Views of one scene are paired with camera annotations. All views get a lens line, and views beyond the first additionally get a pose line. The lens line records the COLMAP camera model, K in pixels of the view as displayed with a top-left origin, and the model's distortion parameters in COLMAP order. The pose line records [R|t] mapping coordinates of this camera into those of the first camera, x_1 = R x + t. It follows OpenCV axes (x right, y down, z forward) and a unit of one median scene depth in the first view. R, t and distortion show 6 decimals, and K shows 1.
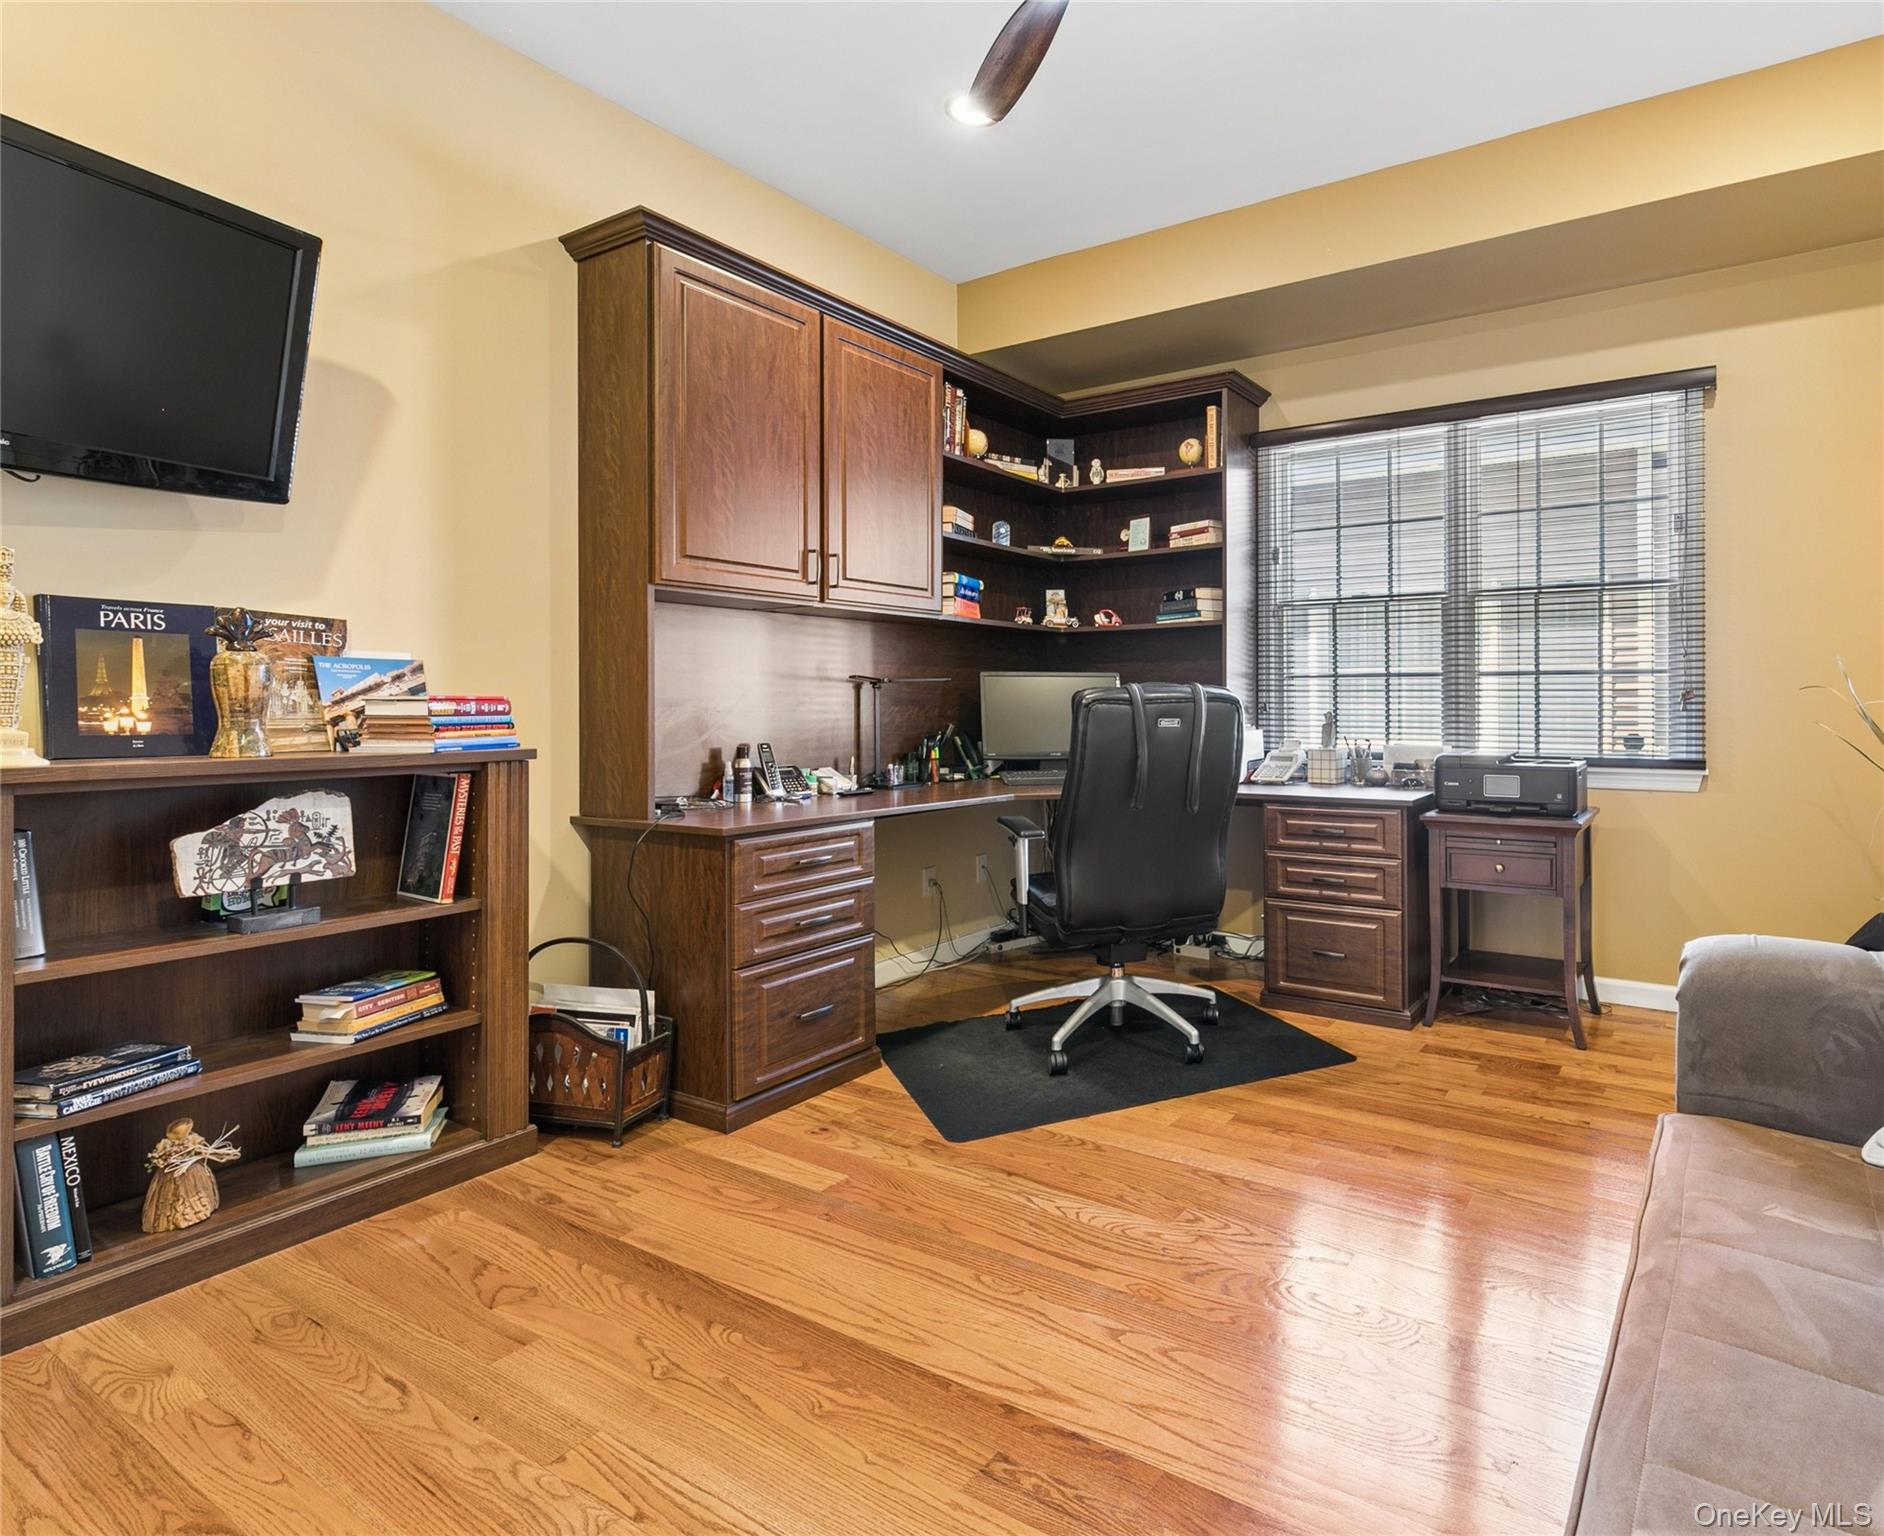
lens RADIAL K [[1438.4, 0, 942.0], [0, 1438.4, 723.6], [0, 0, 1]] dist [0.007356, 0.001758]
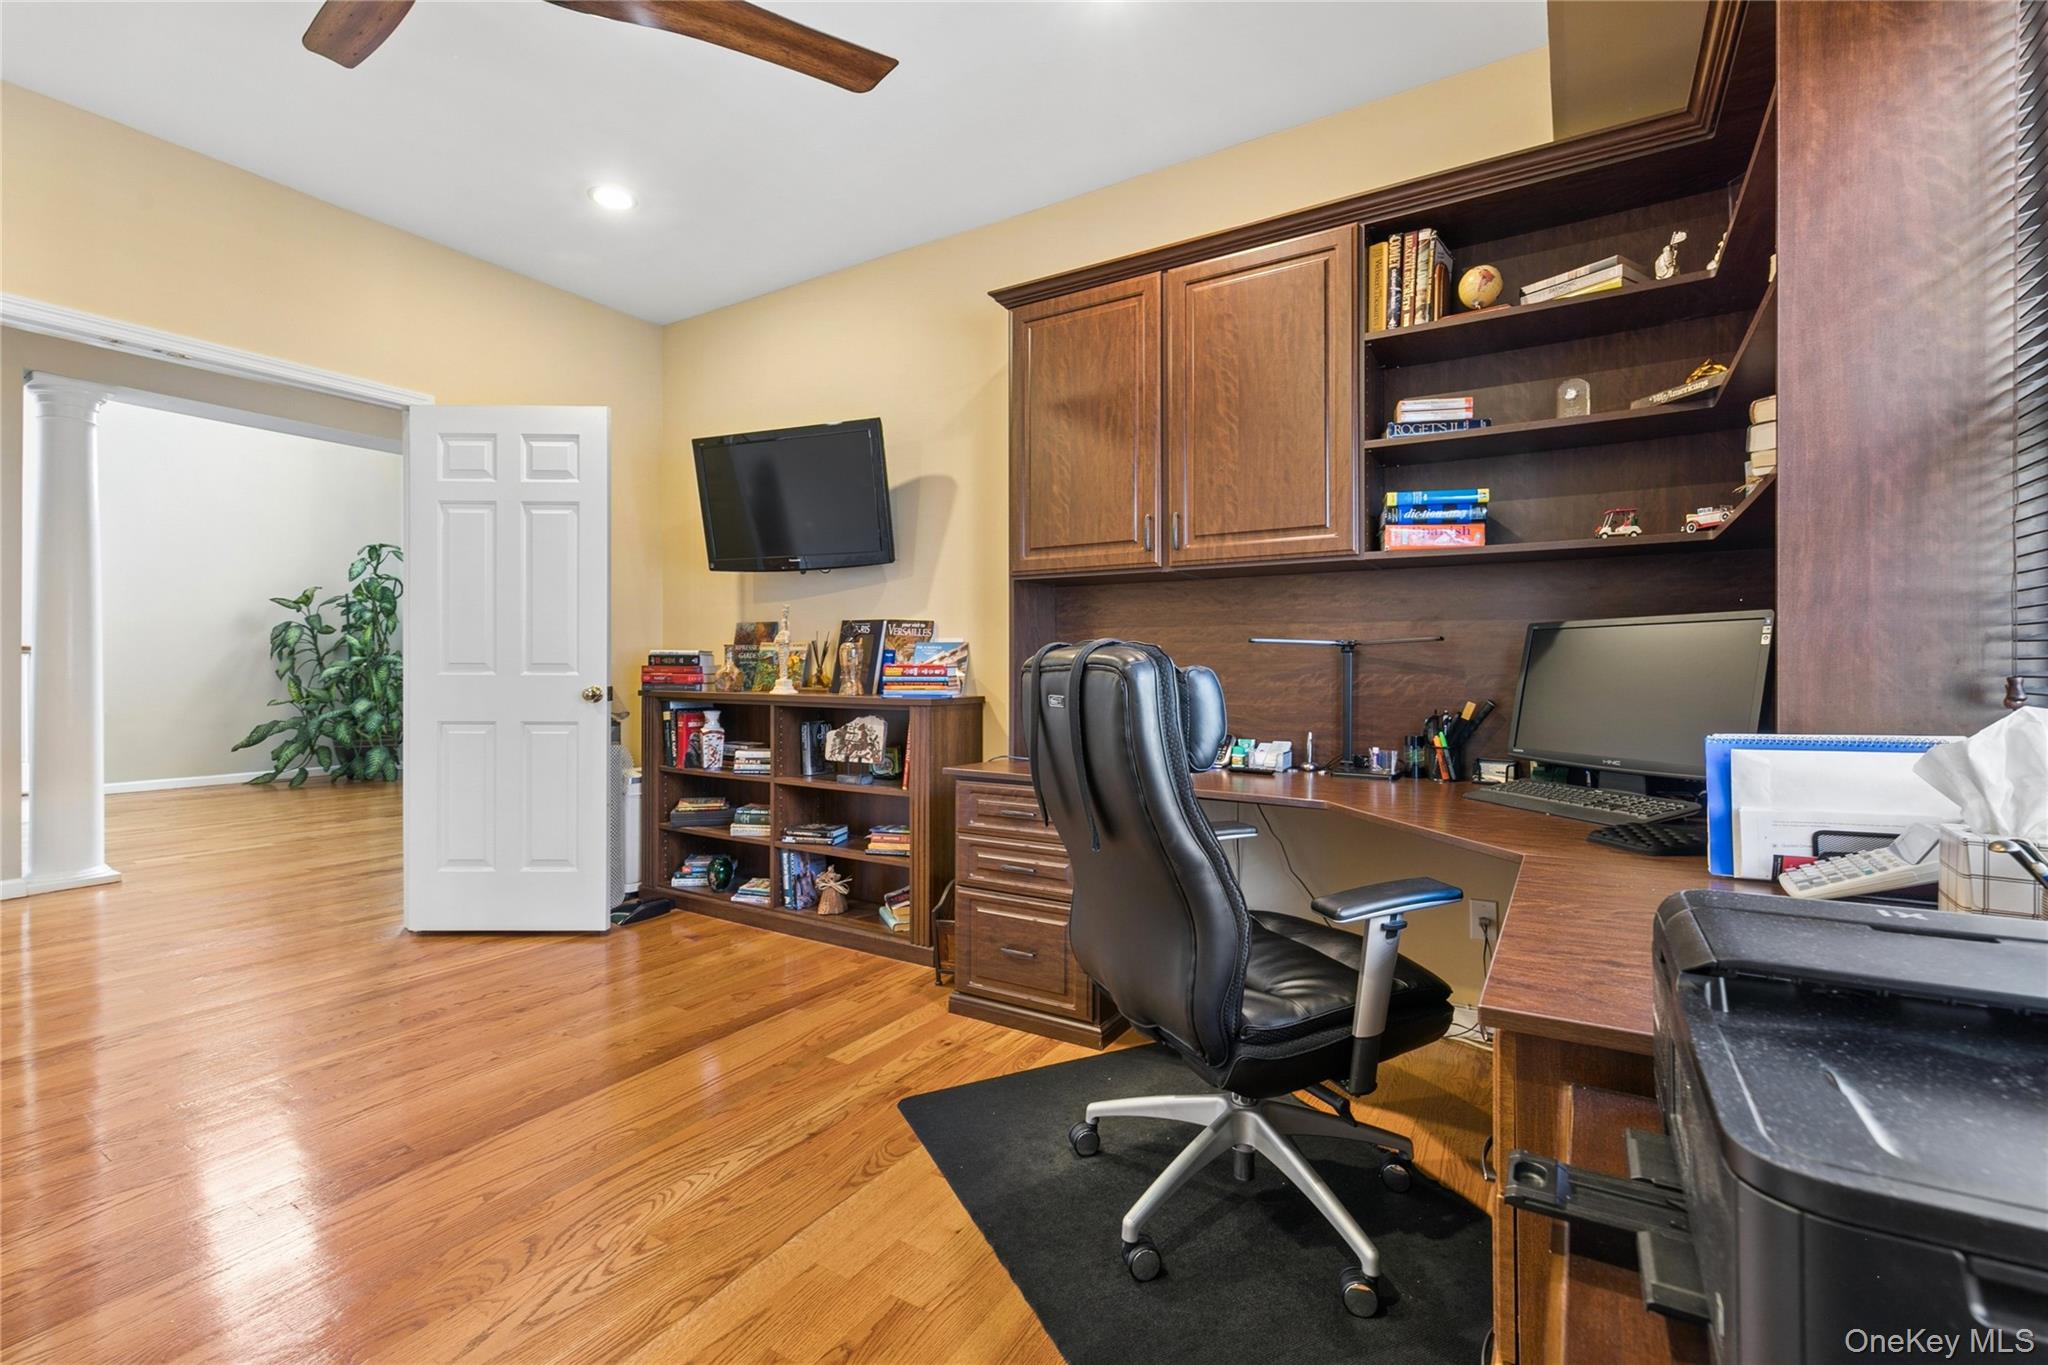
lens RADIAL K [[892.1, 0, 1028.7], [0, 892.1, 676.4], [0, 0, 1]] dist [0.000318, -0.000425]
pose [[-0.055867, 0.011259, -0.998375, 0.652557], [-0.014791, 0.999817, 0.012103, -0.019318], [0.998329, 0.015443, -0.055690, 1.163054]]
